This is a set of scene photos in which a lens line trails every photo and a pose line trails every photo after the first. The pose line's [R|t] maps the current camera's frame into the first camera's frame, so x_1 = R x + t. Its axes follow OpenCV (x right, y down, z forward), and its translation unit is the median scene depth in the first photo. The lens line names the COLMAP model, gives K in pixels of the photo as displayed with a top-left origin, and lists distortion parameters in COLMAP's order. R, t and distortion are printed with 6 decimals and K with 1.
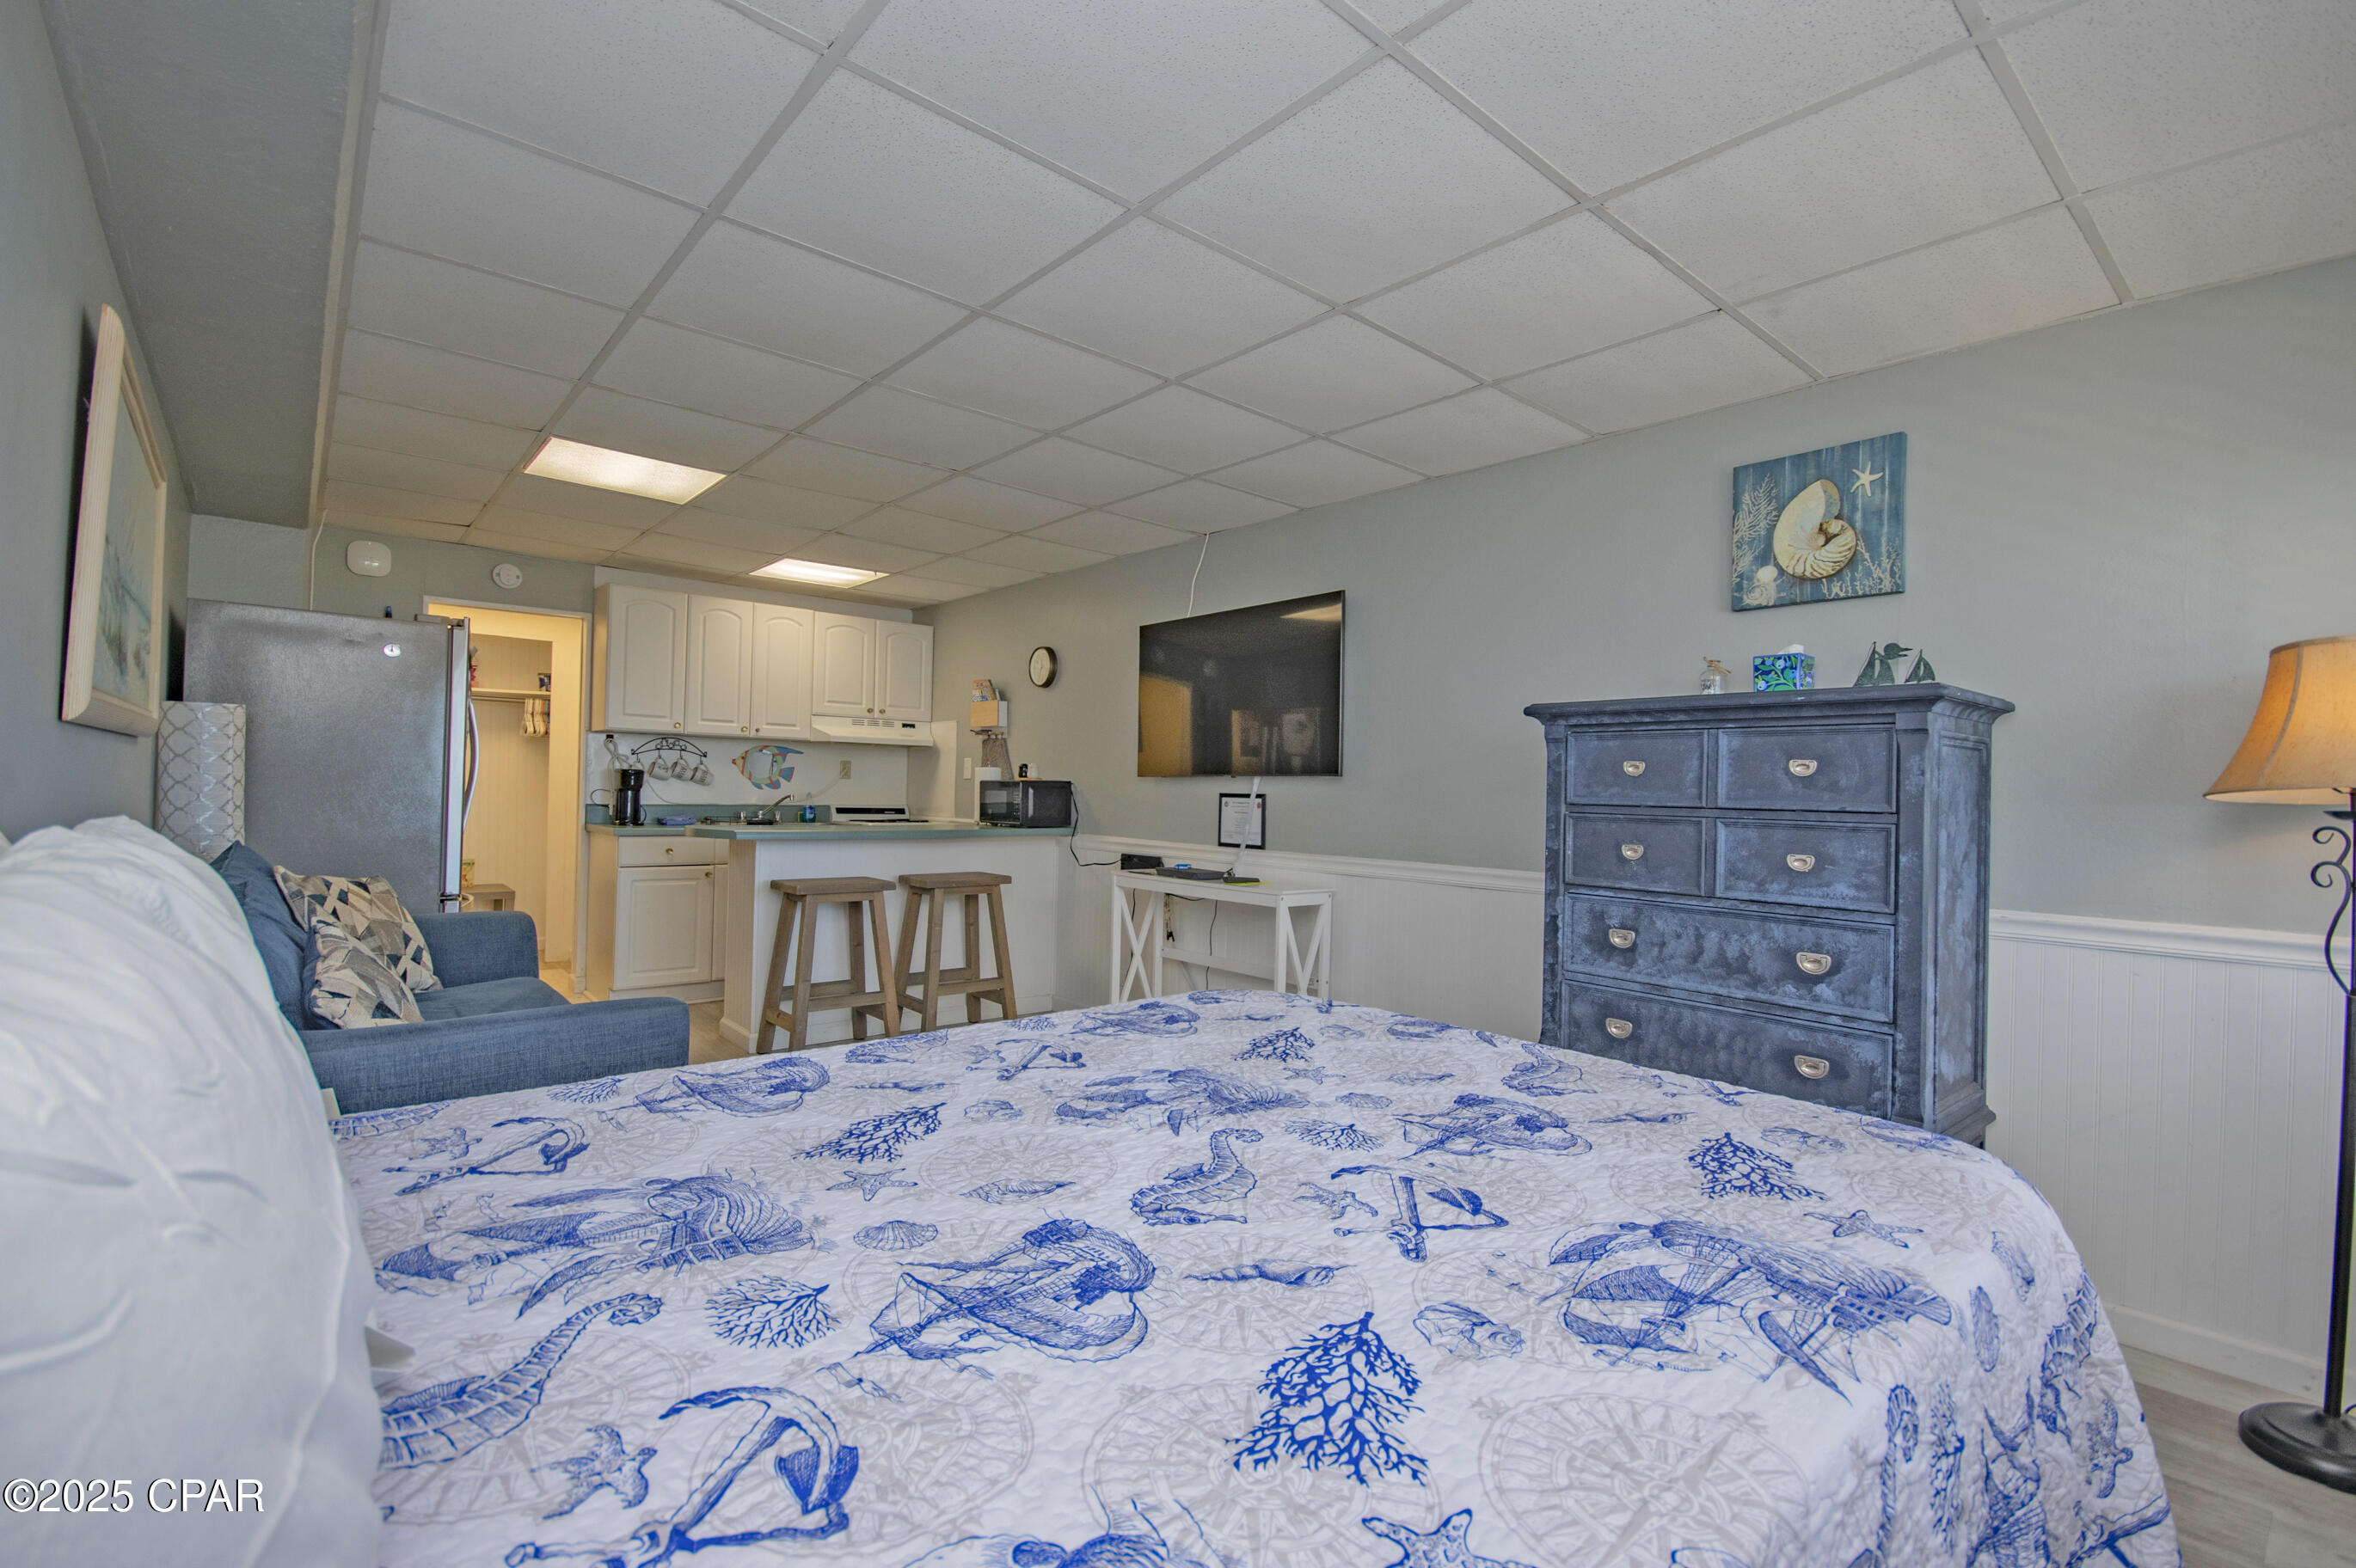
lens RADIAL K [[1033.1, 0, 1189.1], [0, 1033.1, 777.4], [0, 0, 1]] dist [0.001636, -0.000163]
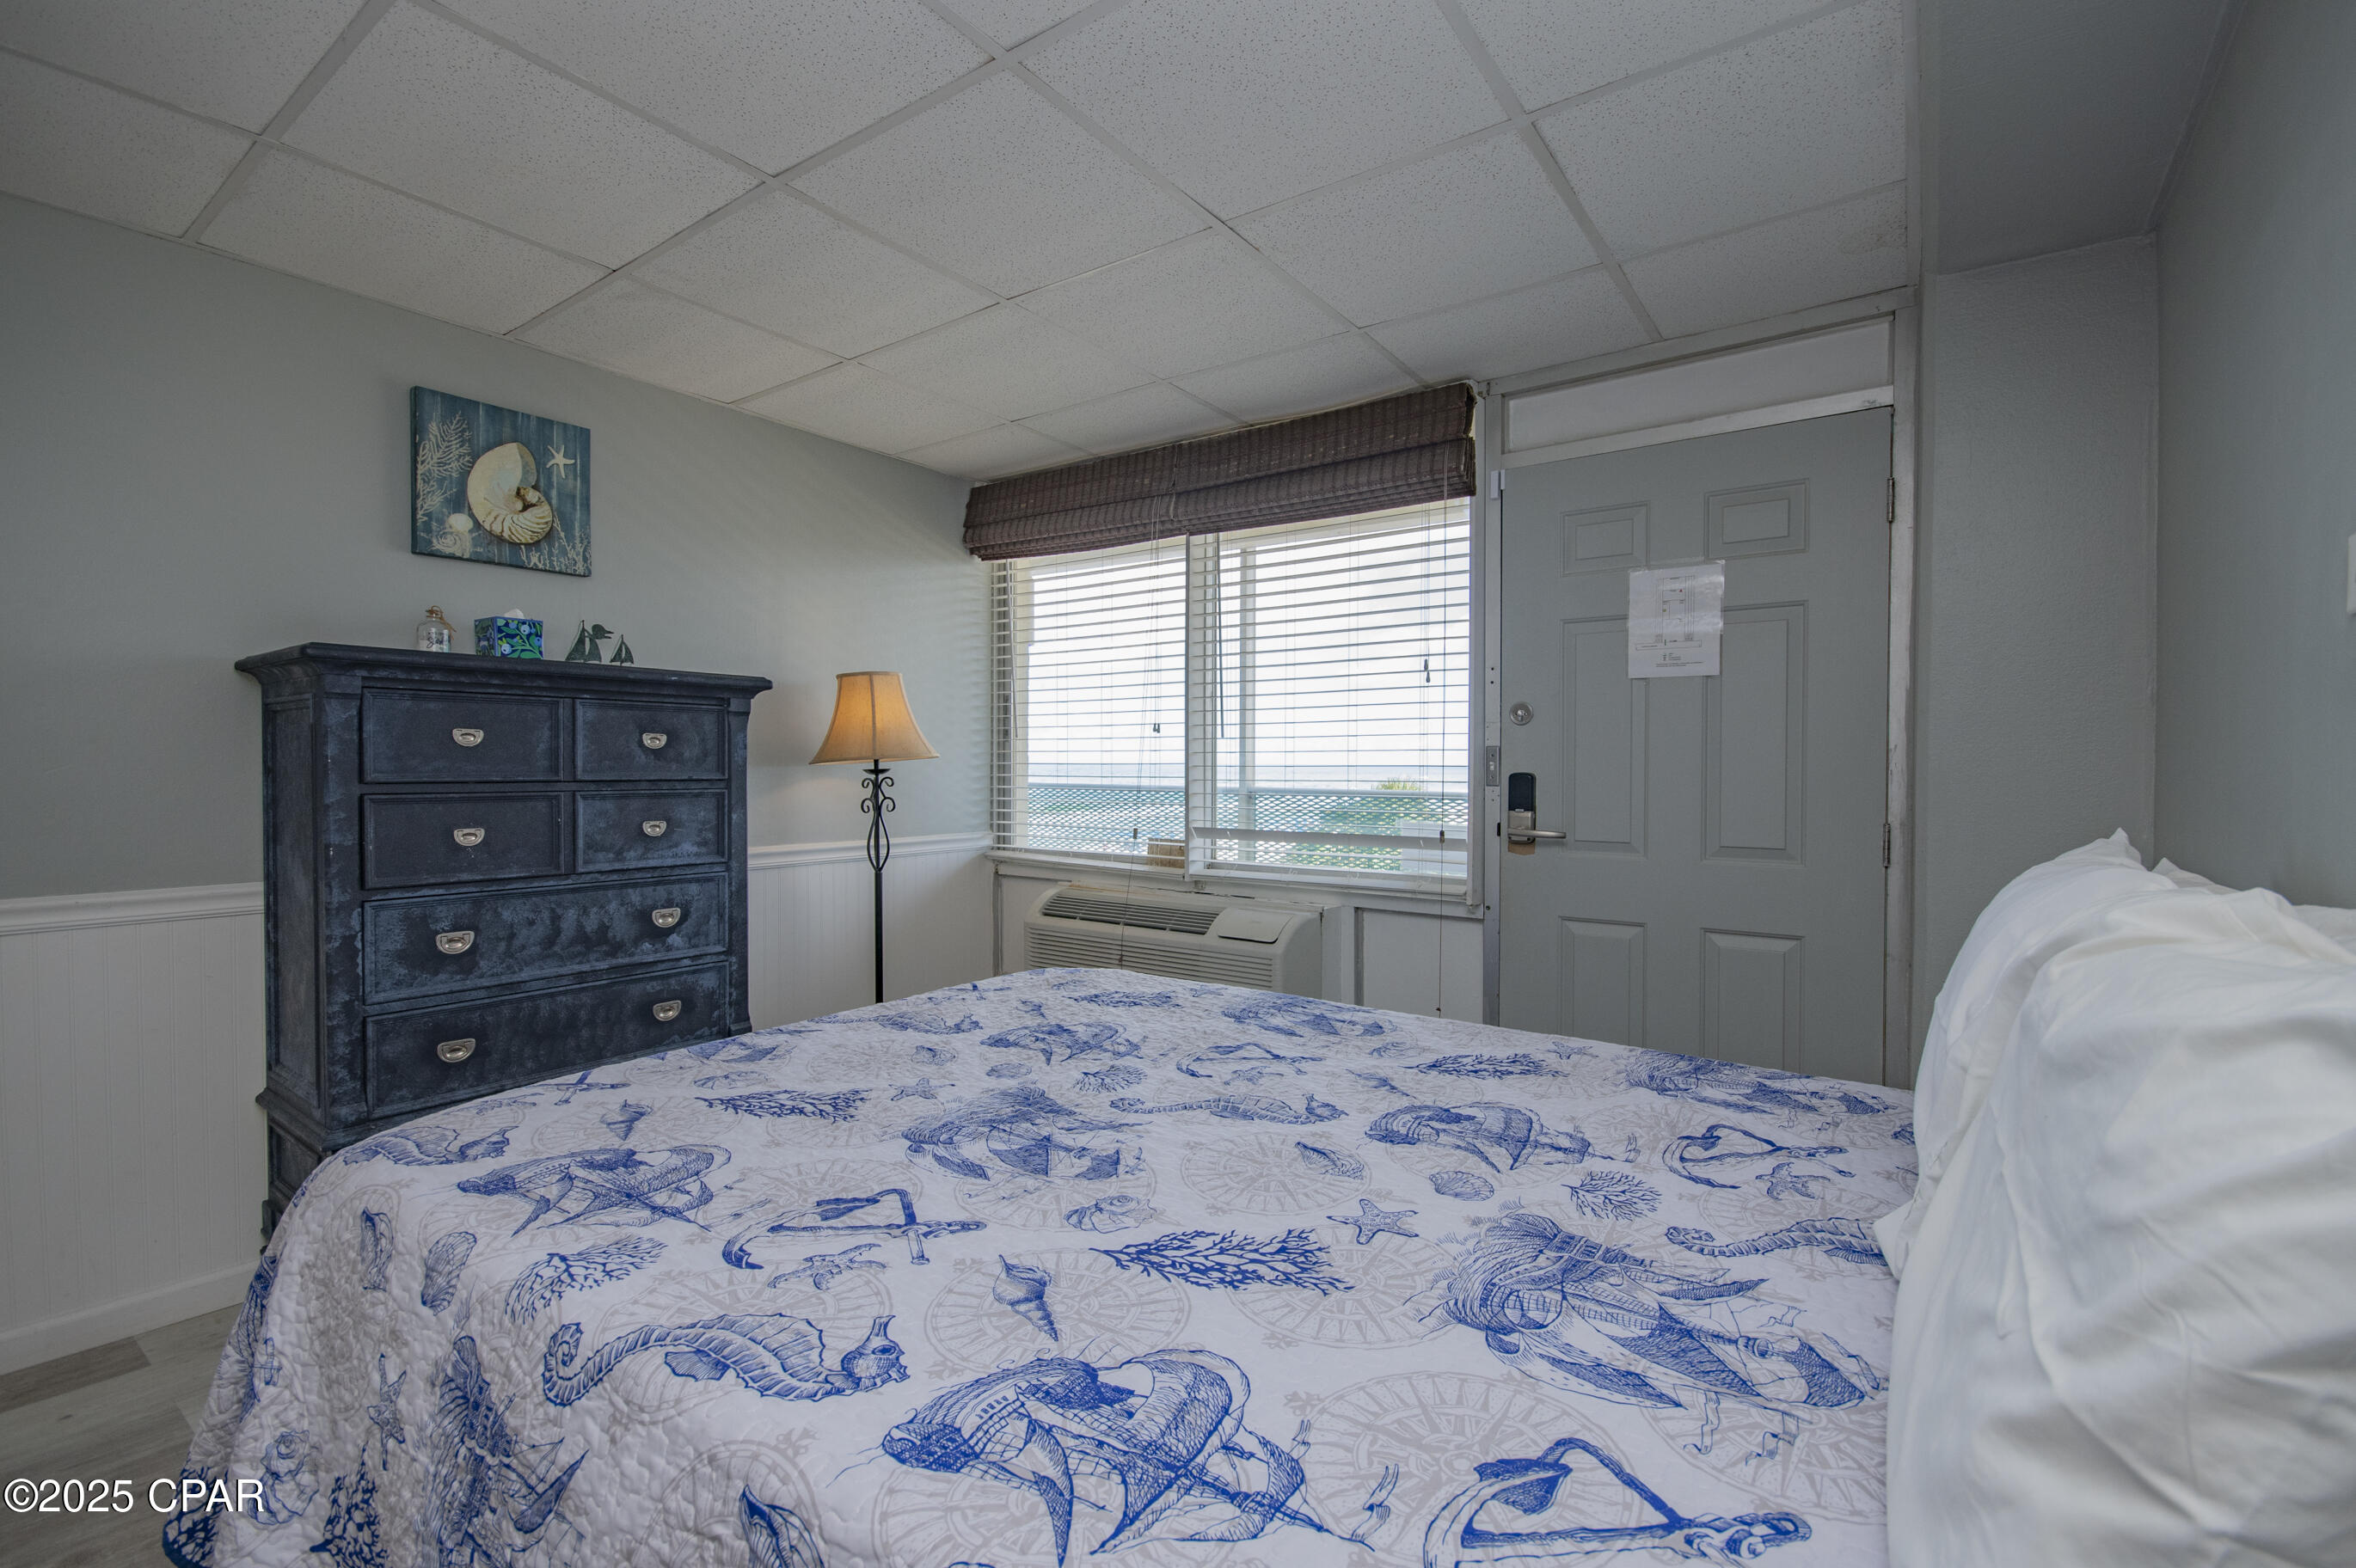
lens RADIAL K [[1033.1, 0, 1188.7], [0, 1033.1, 782.4], [0, 0, 1]] dist [0.001636, -0.000163]
pose [[-0.236766, -0.041046, 0.970699, -0.568678], [-0.021550, 0.999083, 0.036990, -0.017348], [-0.971328, -0.012161, -0.237433, 0.684424]]
